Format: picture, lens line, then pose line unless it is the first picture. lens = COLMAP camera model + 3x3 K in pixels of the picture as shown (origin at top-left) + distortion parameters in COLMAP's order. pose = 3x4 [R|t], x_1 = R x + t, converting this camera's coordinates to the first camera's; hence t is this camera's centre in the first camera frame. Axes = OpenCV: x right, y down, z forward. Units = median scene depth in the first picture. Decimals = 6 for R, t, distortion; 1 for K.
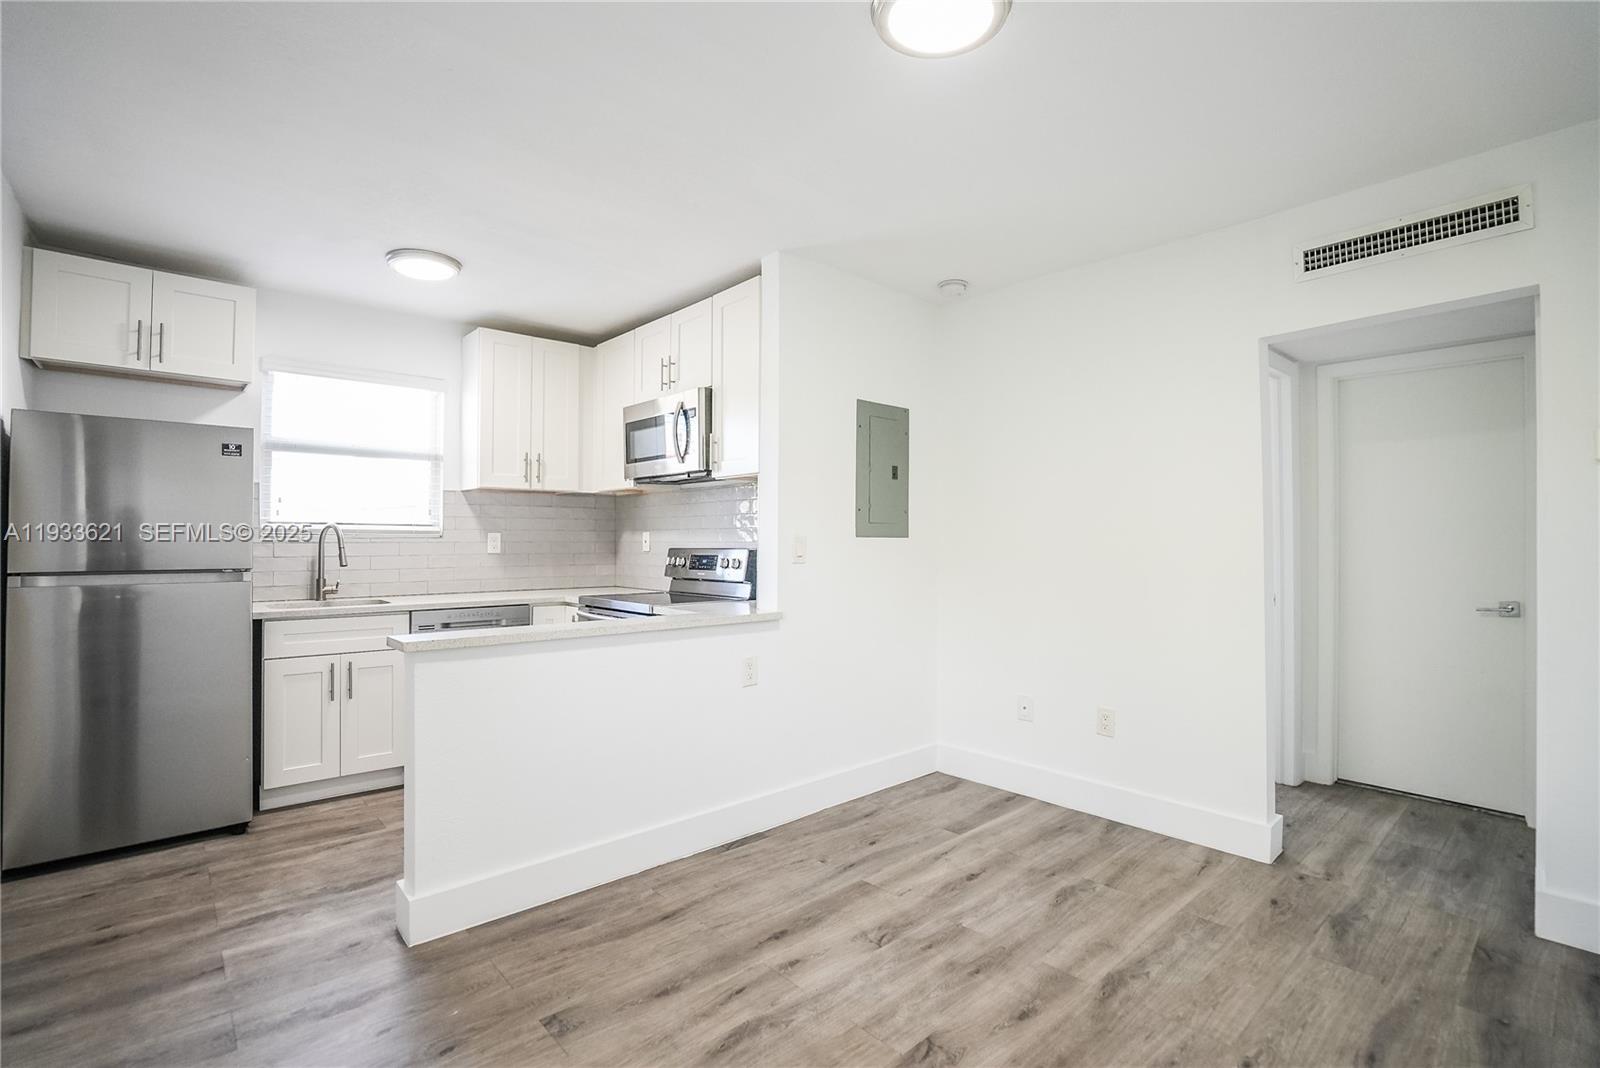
lens RADIAL K [[743.1, 0, 796.5], [0, 743.1, 535.2], [0, 0, 1]] dist [-0.056879, 0.019091]
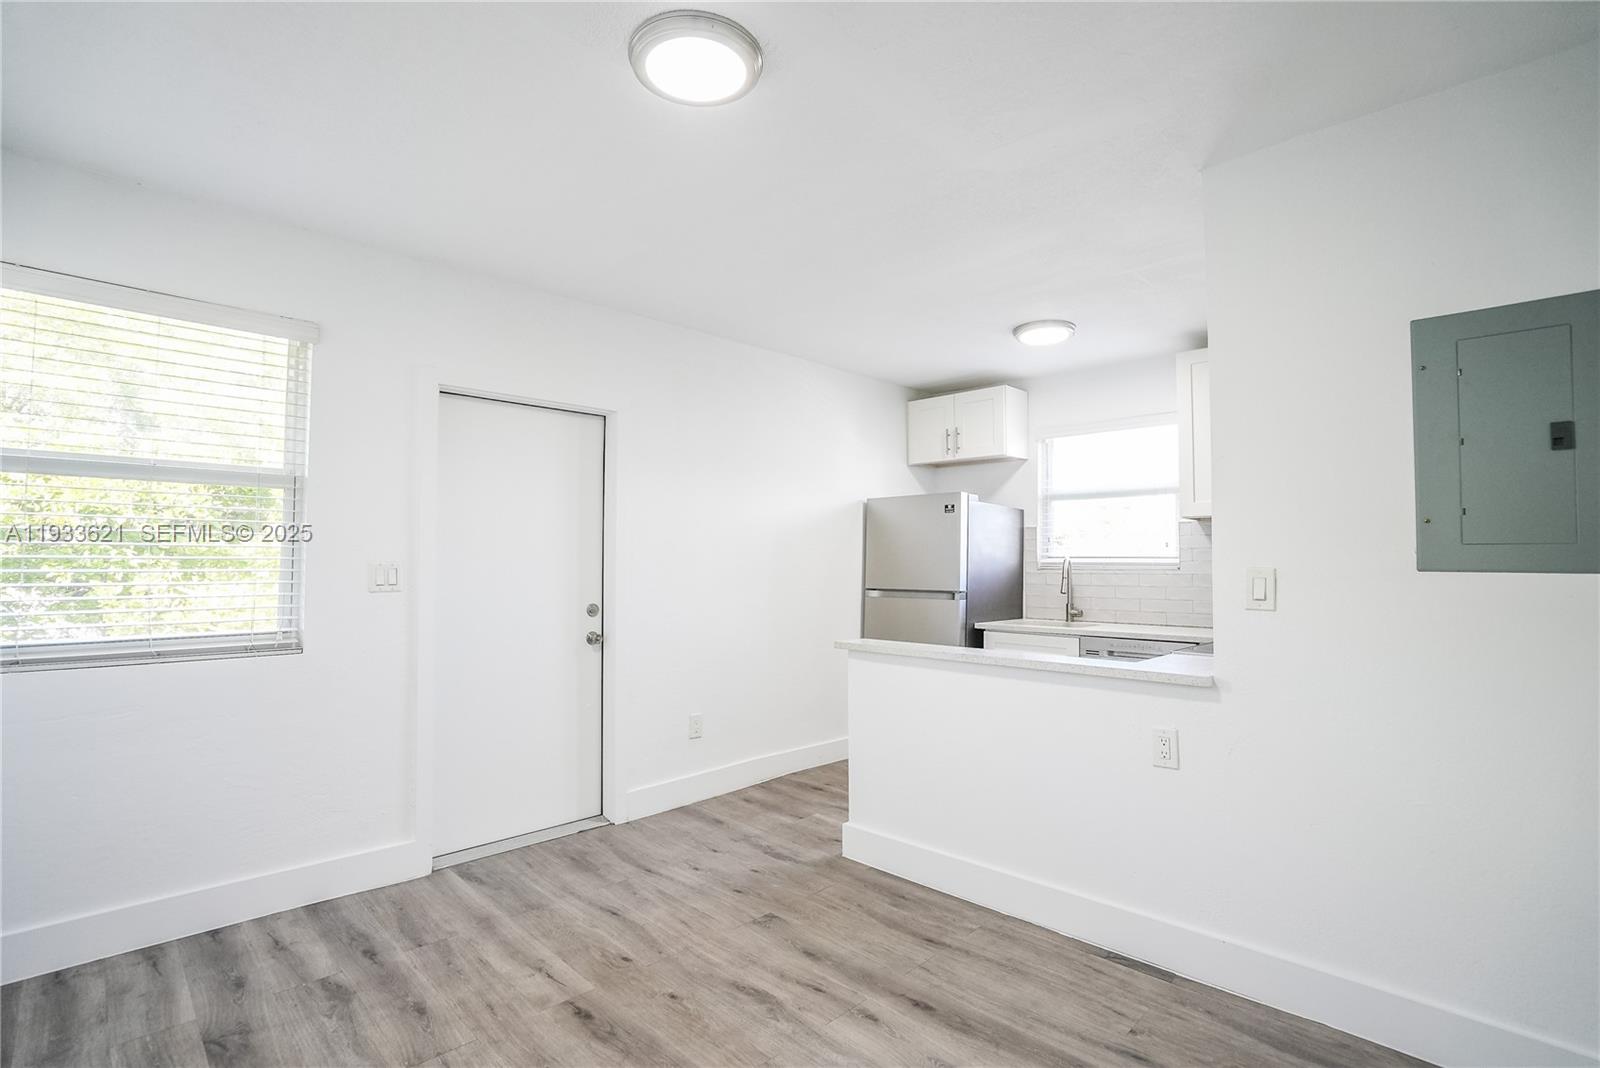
lens RADIAL K [[743.1, 0, 796.5], [0, 743.1, 535.2], [0, 0, 1]] dist [-0.056879, 0.019091]
pose [[0.059025, -0.042650, -0.997345, 0.558352], [-0.000942, 0.999084, -0.042780, -0.000503], [0.998256, 0.003464, 0.058930, 0.490877]]
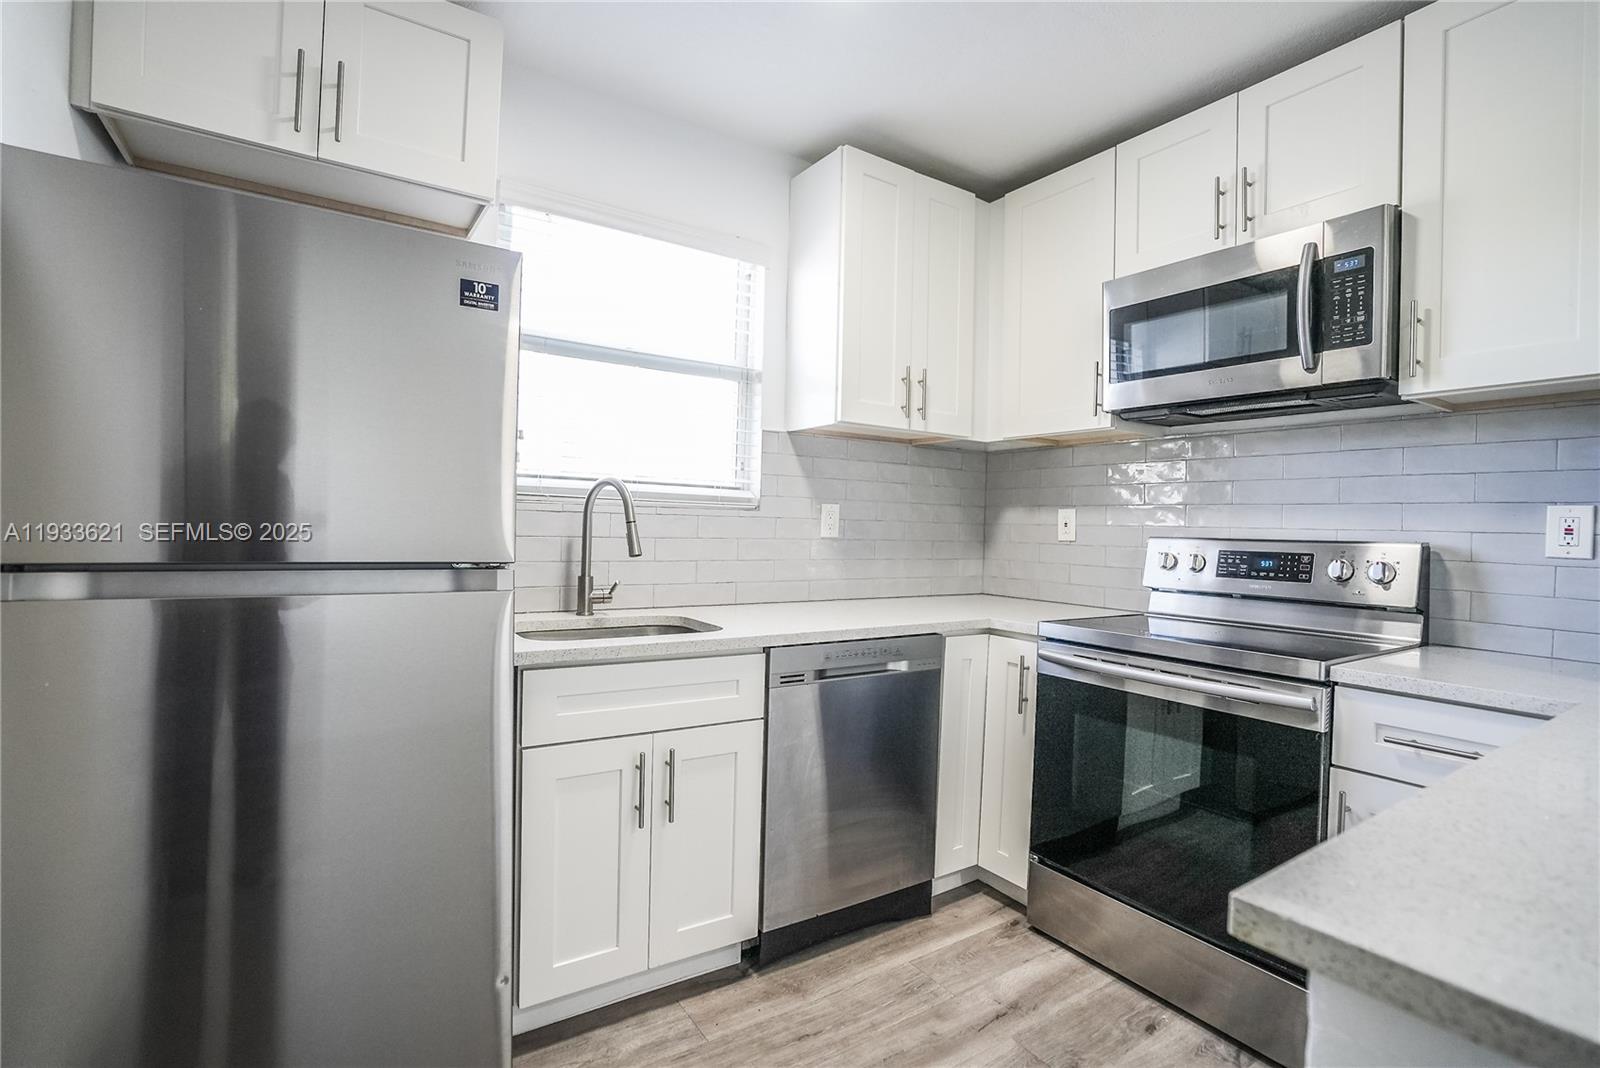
lens RADIAL K [[743.1, 0, 796.5], [0, 743.1, 535.2], [0, 0, 1]] dist [-0.056879, 0.019091]
pose [[0.989065, 0.026797, -0.145024, -0.423052], [-0.024034, 0.999495, 0.020768, 0.012662], [0.145508, -0.017055, 0.989210, 0.471664]]
